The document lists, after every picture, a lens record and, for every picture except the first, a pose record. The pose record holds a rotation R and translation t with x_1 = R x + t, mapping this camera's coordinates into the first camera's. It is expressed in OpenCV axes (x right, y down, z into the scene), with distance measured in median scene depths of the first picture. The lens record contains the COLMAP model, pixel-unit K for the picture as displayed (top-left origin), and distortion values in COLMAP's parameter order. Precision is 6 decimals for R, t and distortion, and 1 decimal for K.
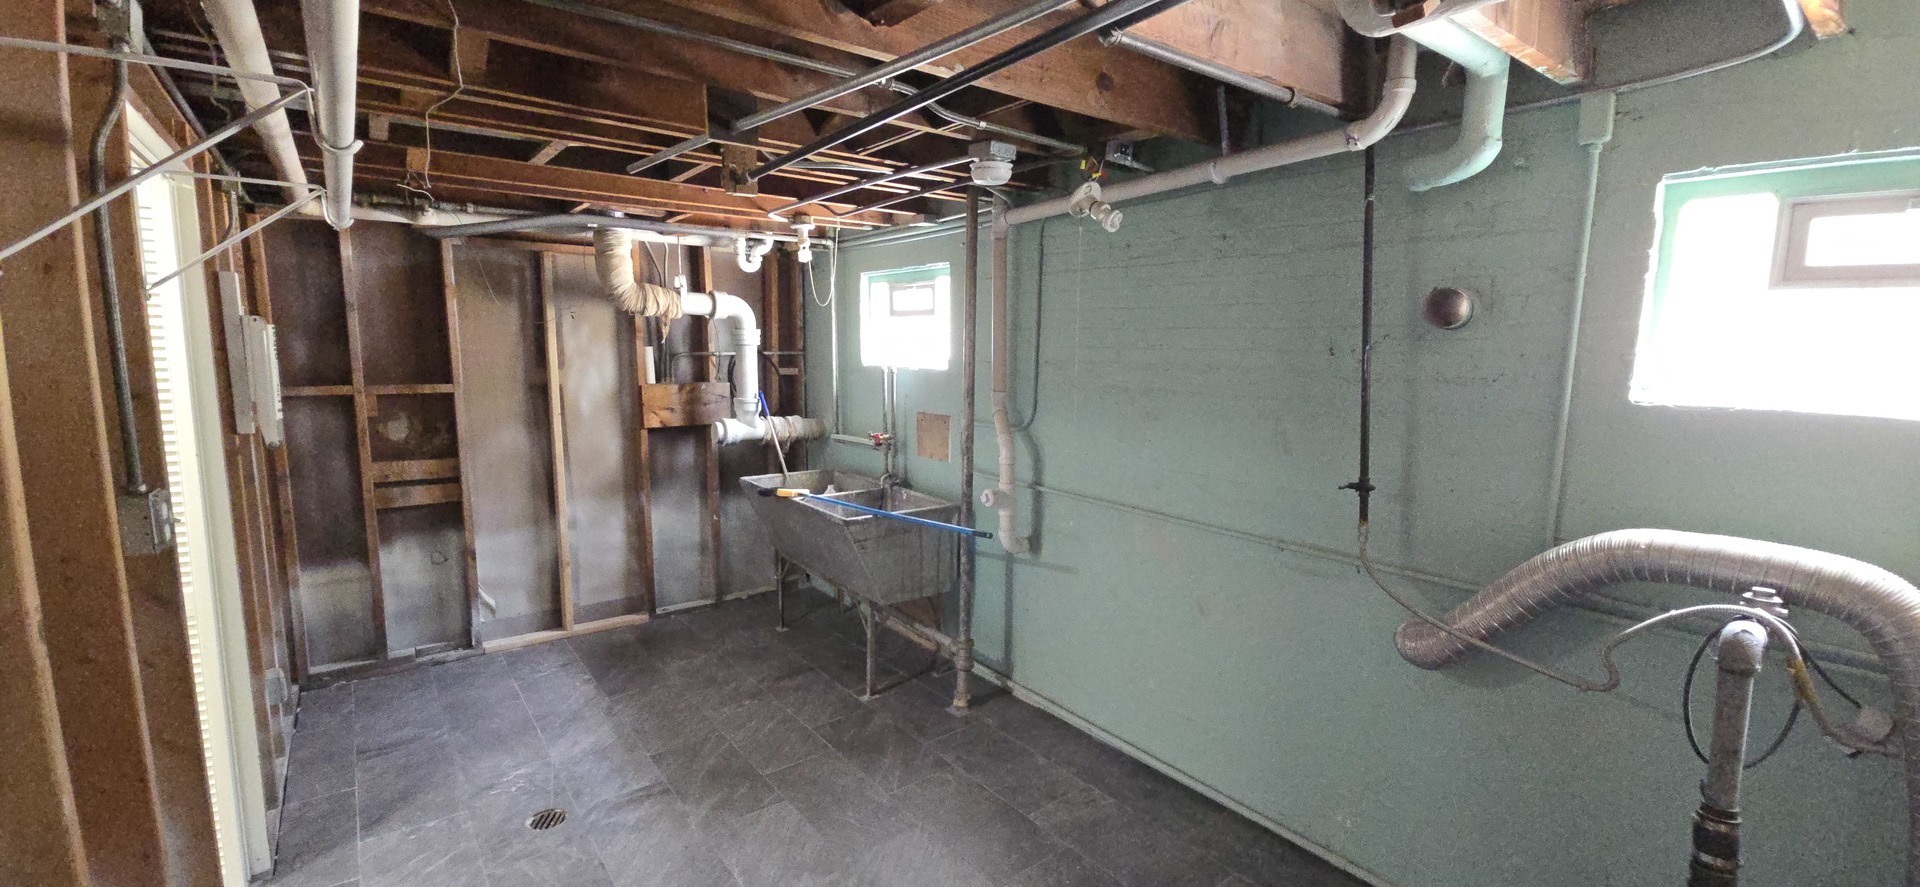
lens RADIAL K [[785.7, 0, 954.1], [0, 785.7, 454.0], [0, 0, 1]] dist [0.000826, 0.000003]
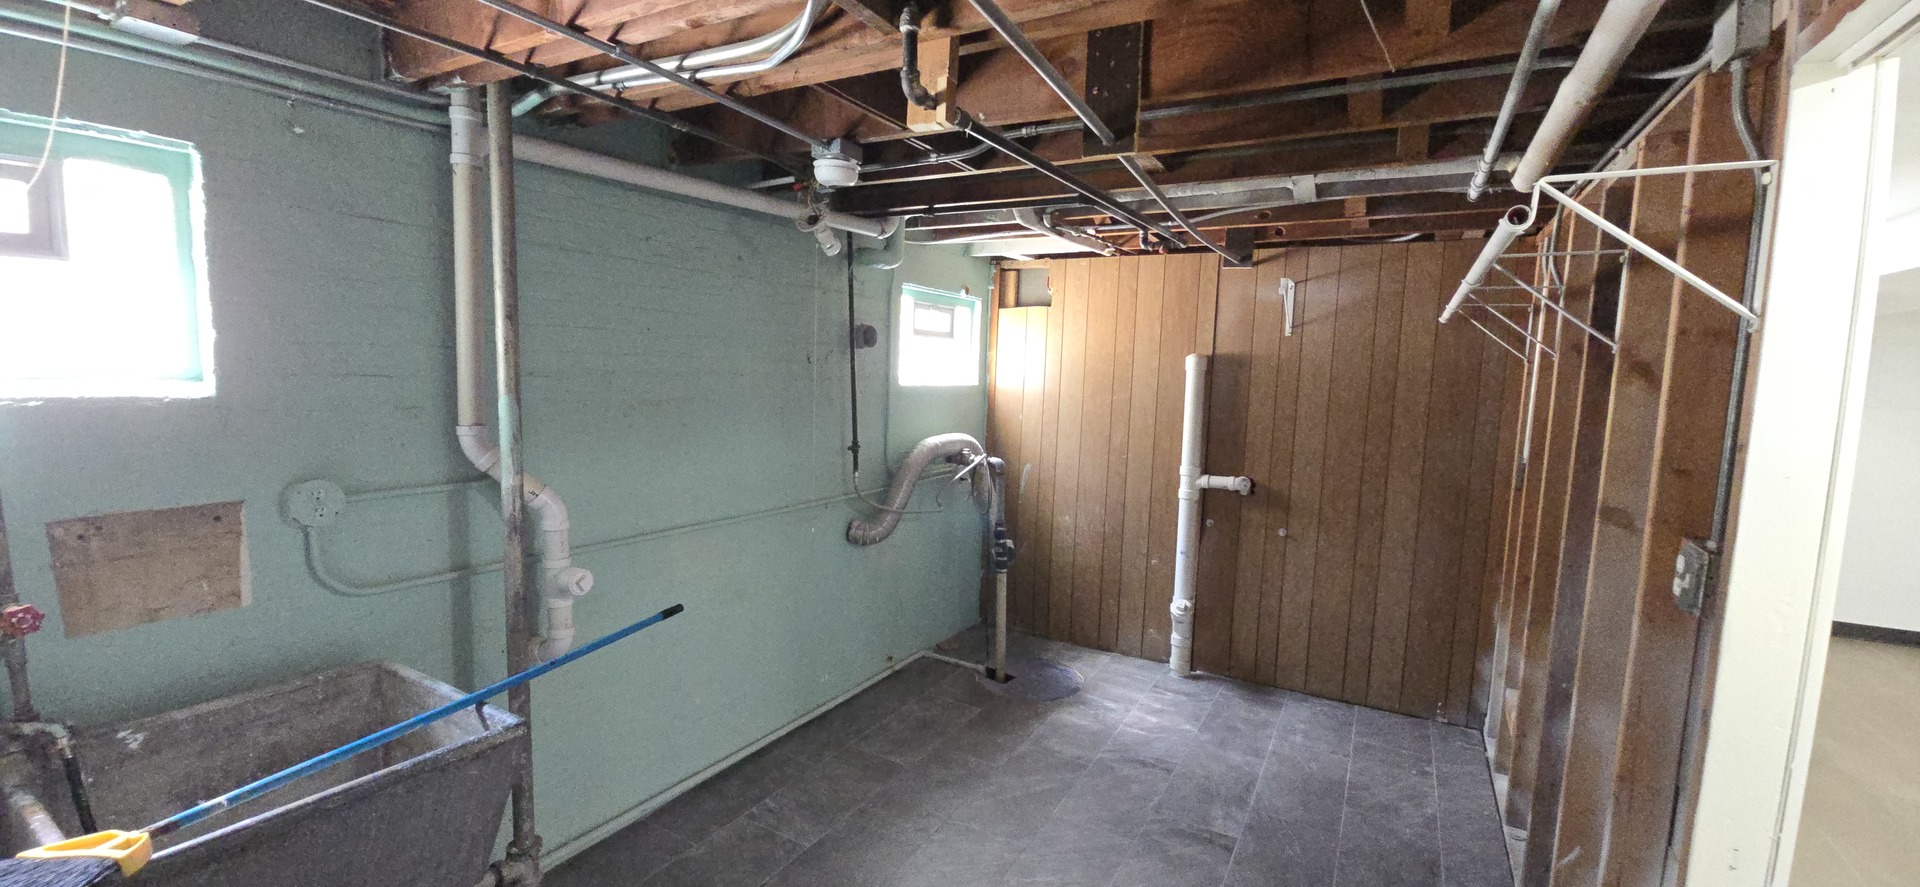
lens RADIAL K [[785.7, 0, 954.1], [0, 785.7, 454.0], [0, 0, 1]] dist [0.000826, 0.000003]
pose [[-0.389385, -0.126591, 0.912334, -0.806559], [0.095471, 0.979628, 0.176675, -0.165391], [-0.916114, 0.155897, -0.369367, 1.137765]]
